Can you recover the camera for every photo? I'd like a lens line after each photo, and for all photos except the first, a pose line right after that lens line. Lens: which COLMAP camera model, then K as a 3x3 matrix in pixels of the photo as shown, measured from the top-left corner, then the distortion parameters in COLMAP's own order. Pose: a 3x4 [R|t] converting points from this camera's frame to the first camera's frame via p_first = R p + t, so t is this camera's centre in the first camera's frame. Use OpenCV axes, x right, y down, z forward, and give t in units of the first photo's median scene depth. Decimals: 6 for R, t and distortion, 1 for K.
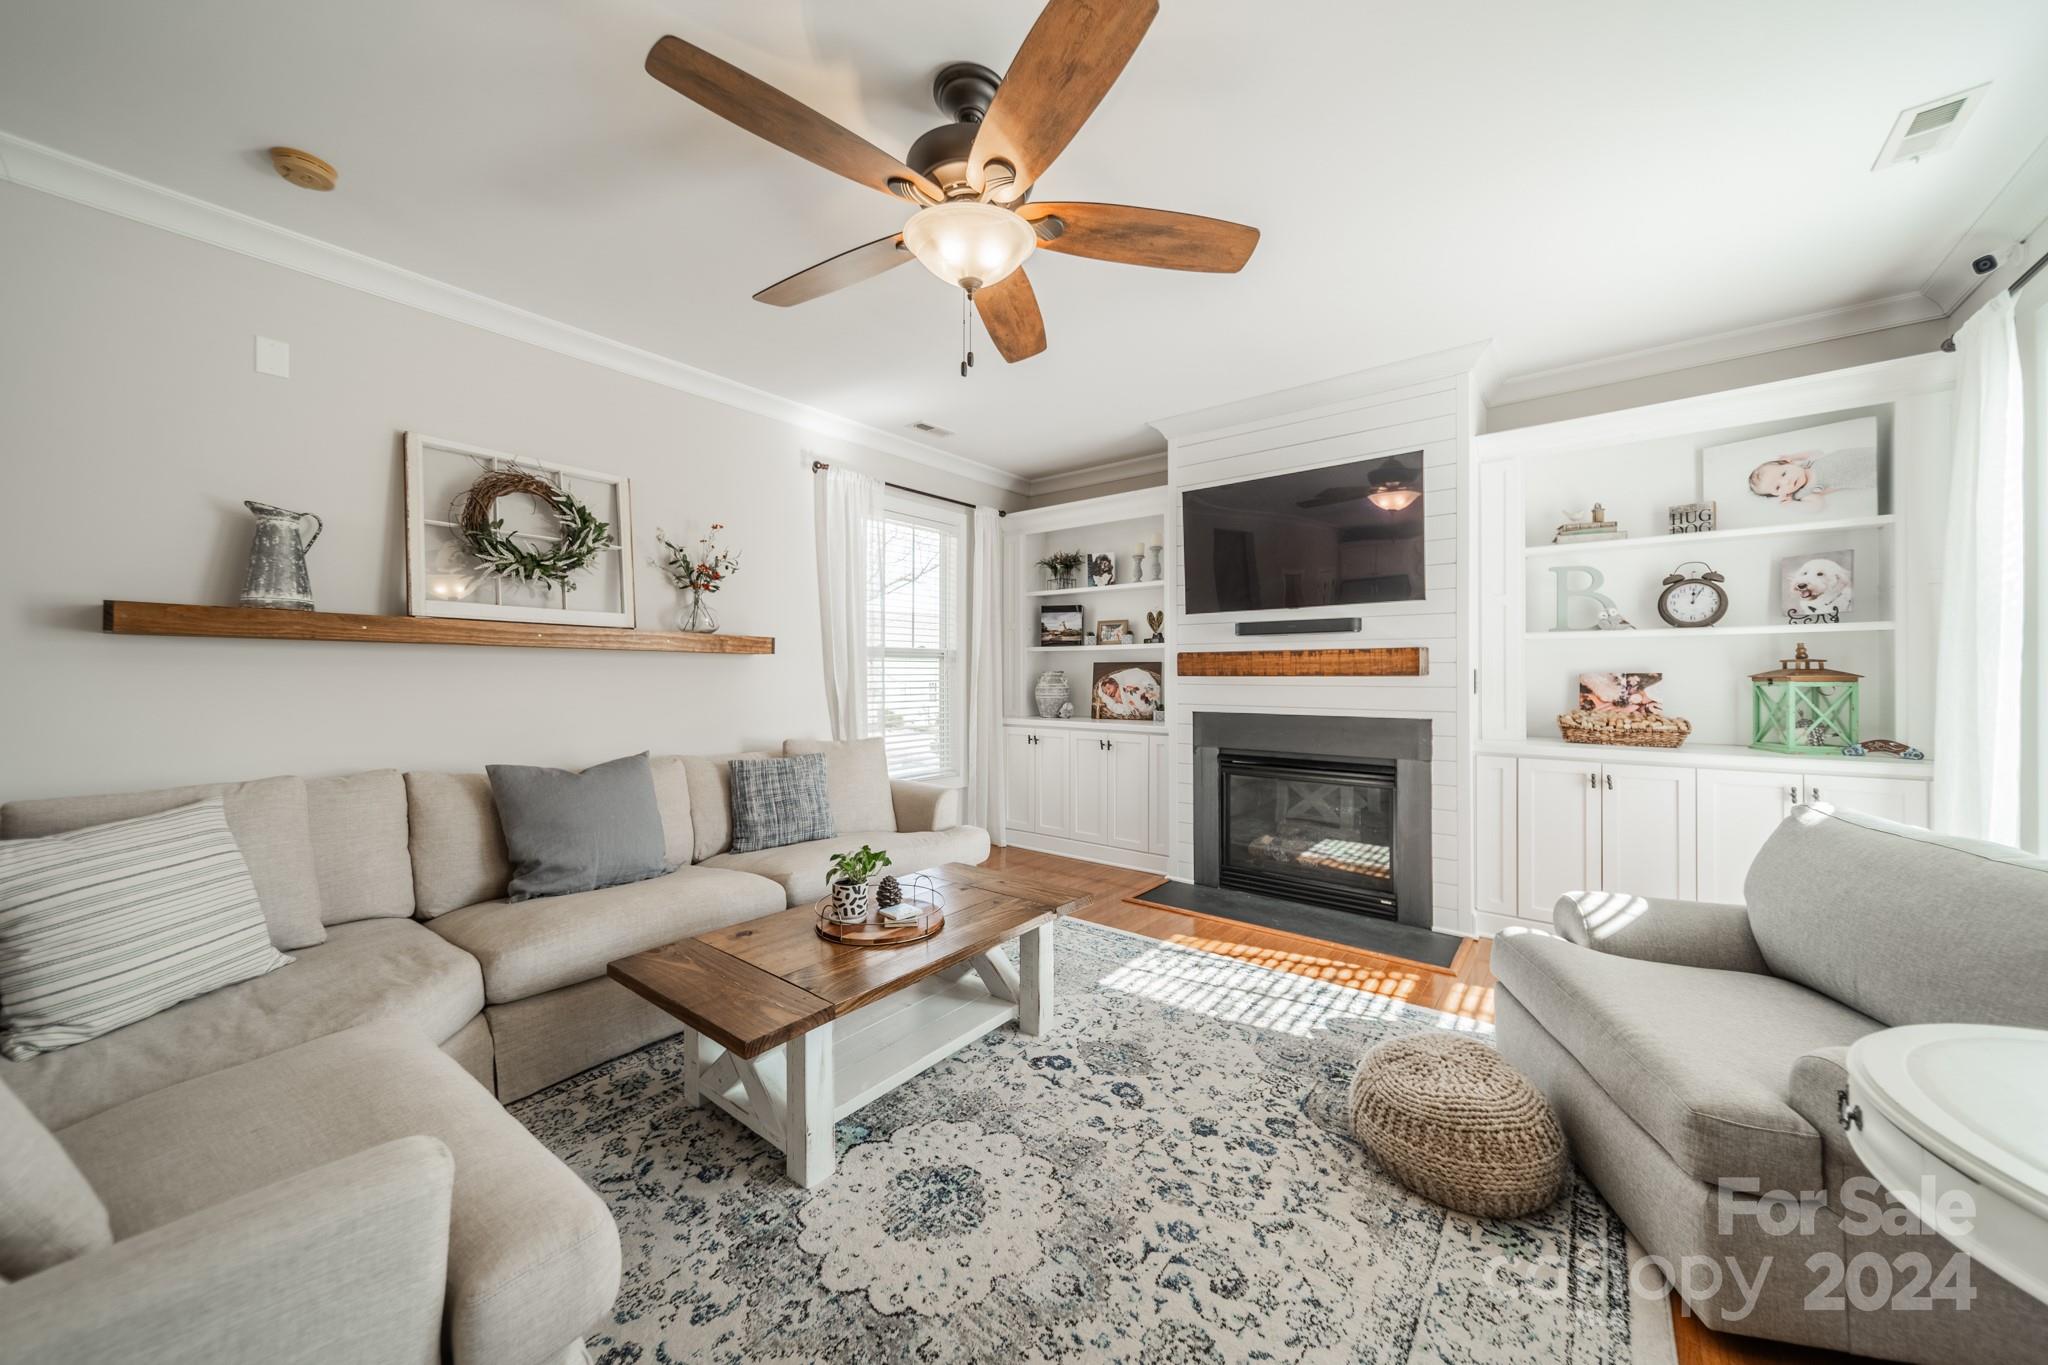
lens RADIAL K [[729.5, 0, 1002.5], [0, 729.5, 670.7], [0, 0, 1]] dist [0.010248, 0.000100]
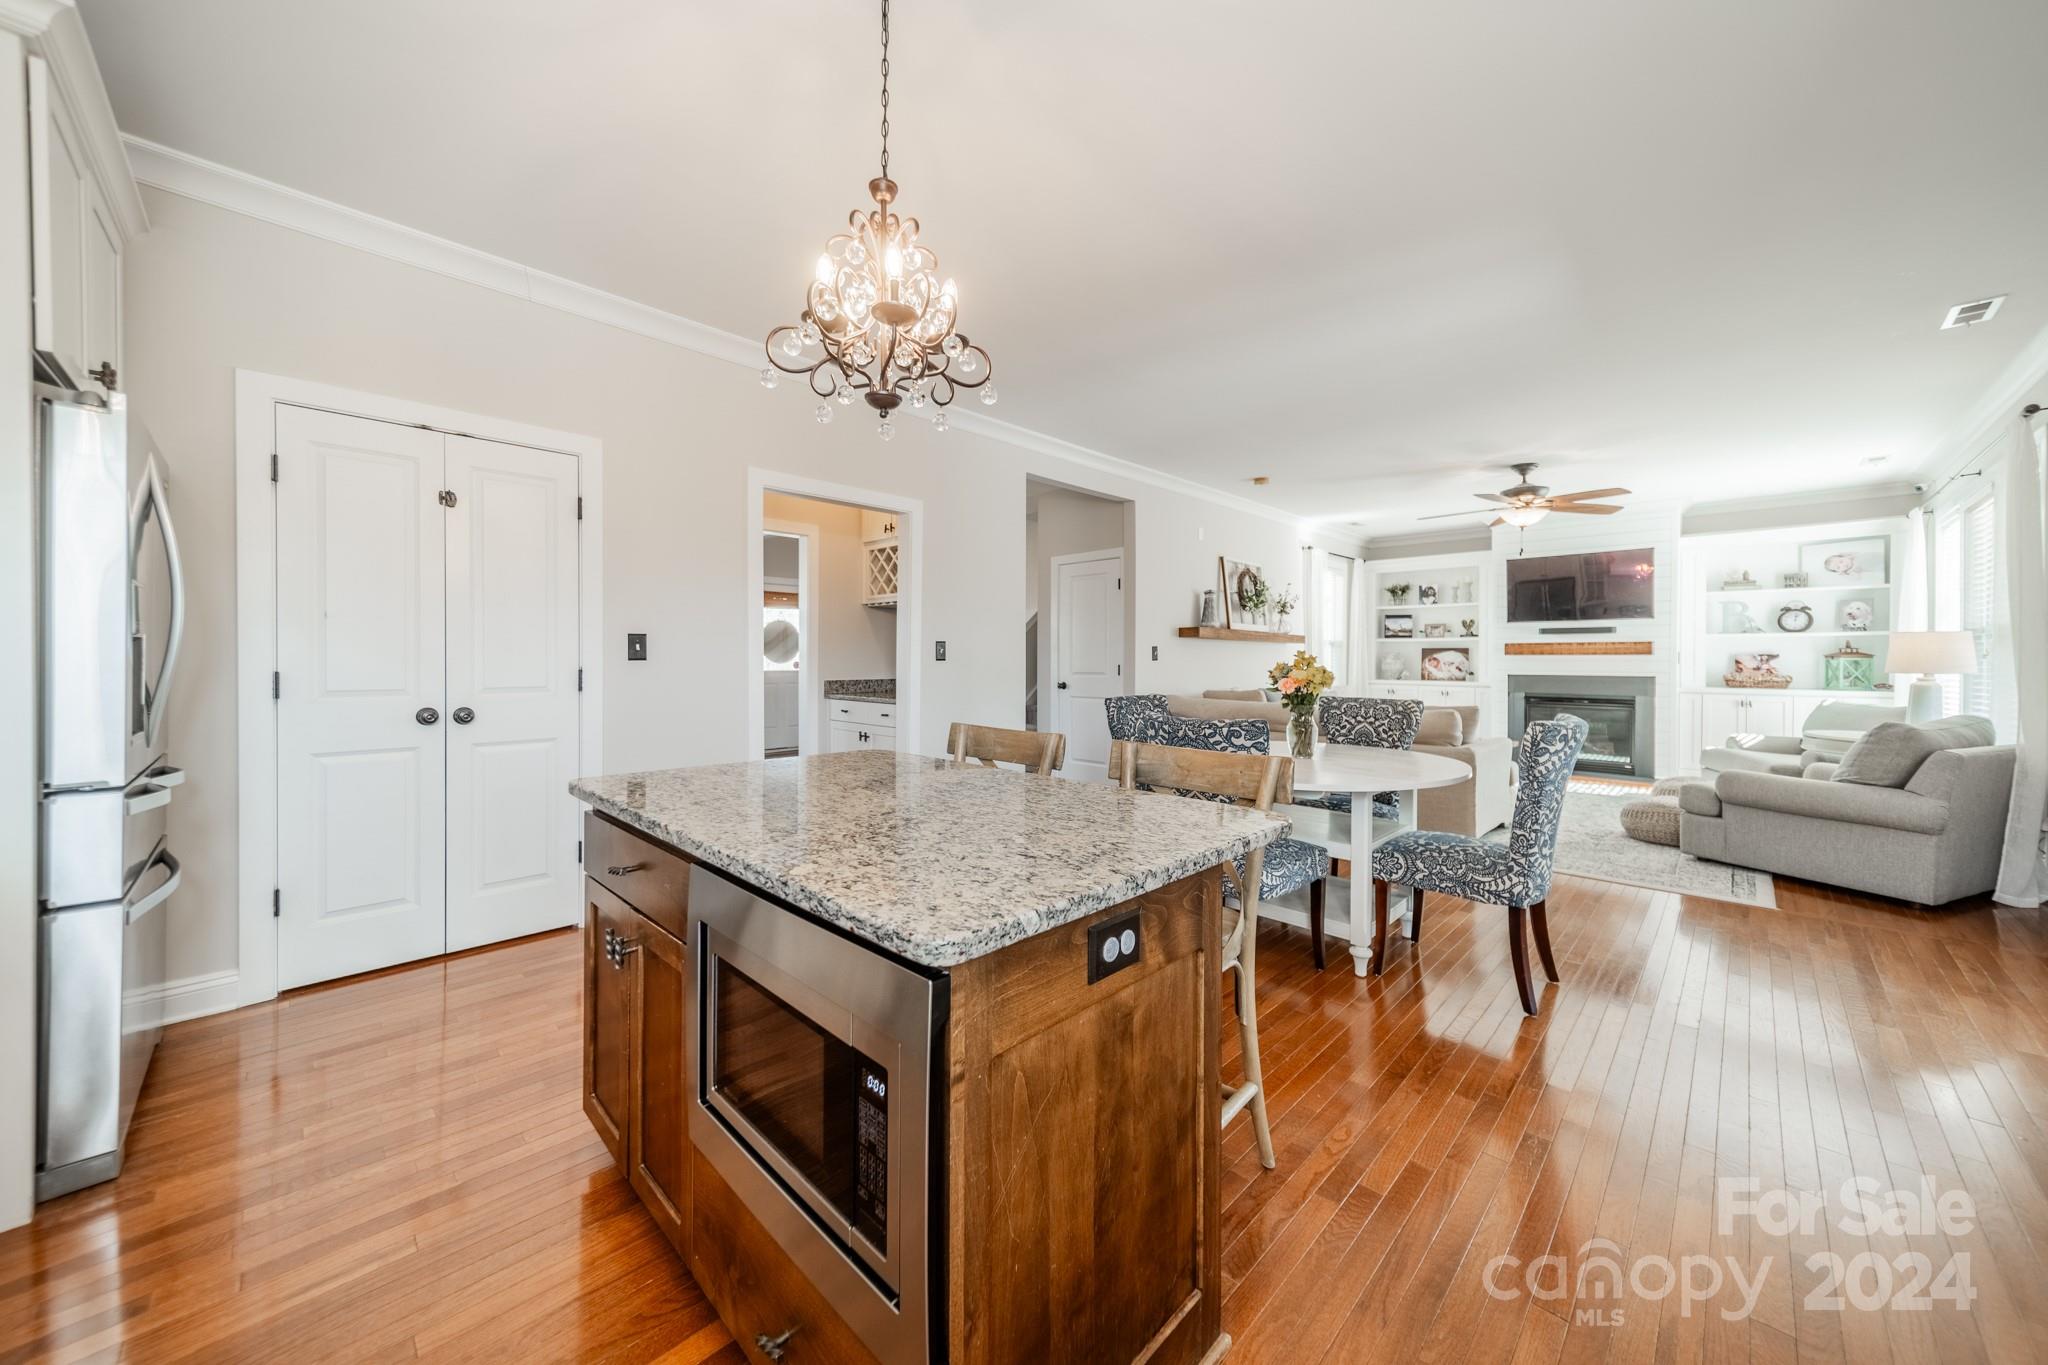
lens RADIAL K [[729.5, 0, 1003.1], [0, 729.5, 663.8], [0, 0, 1]] dist [0.010248, 0.000100]
pose [[0.995600, 0.004915, -0.093575, -1.038040], [-0.003718, 0.999909, 0.012968, 0.011382], [0.093631, -0.012563, 0.995528, -1.219544]]
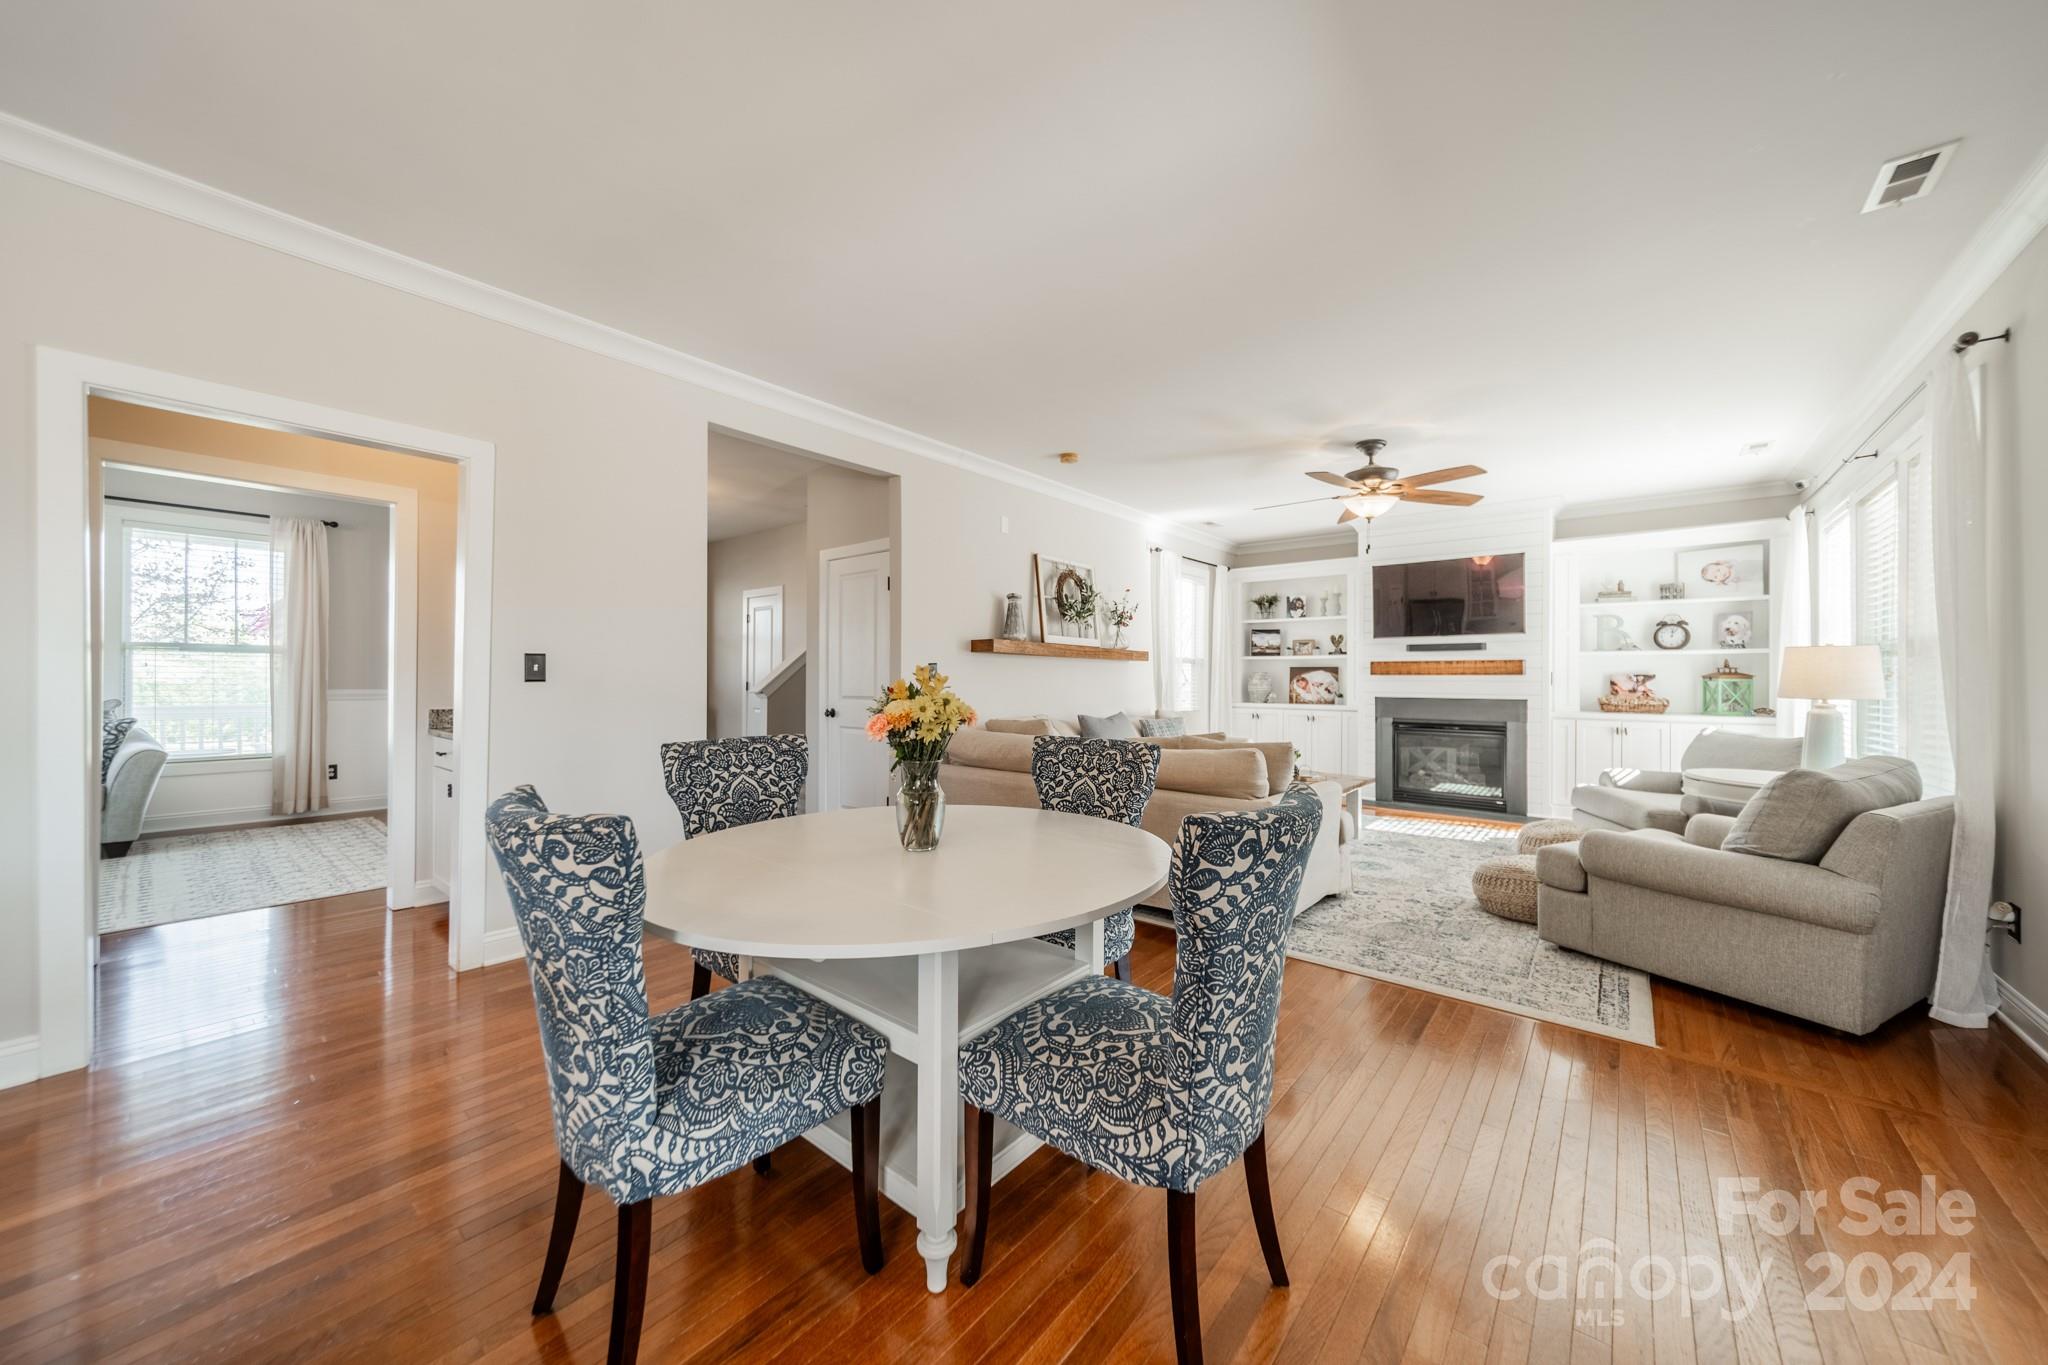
lens RADIAL K [[729.5, 0, 1011.4], [0, 729.5, 677.0], [0, 0, 1]] dist [0.010248, 0.000100]
pose [[0.999984, 0.005281, -0.002126, -0.679656], [-0.005272, 0.999978, 0.003955, 0.010700], [0.002147, -0.003944, 0.999990, -0.806864]]
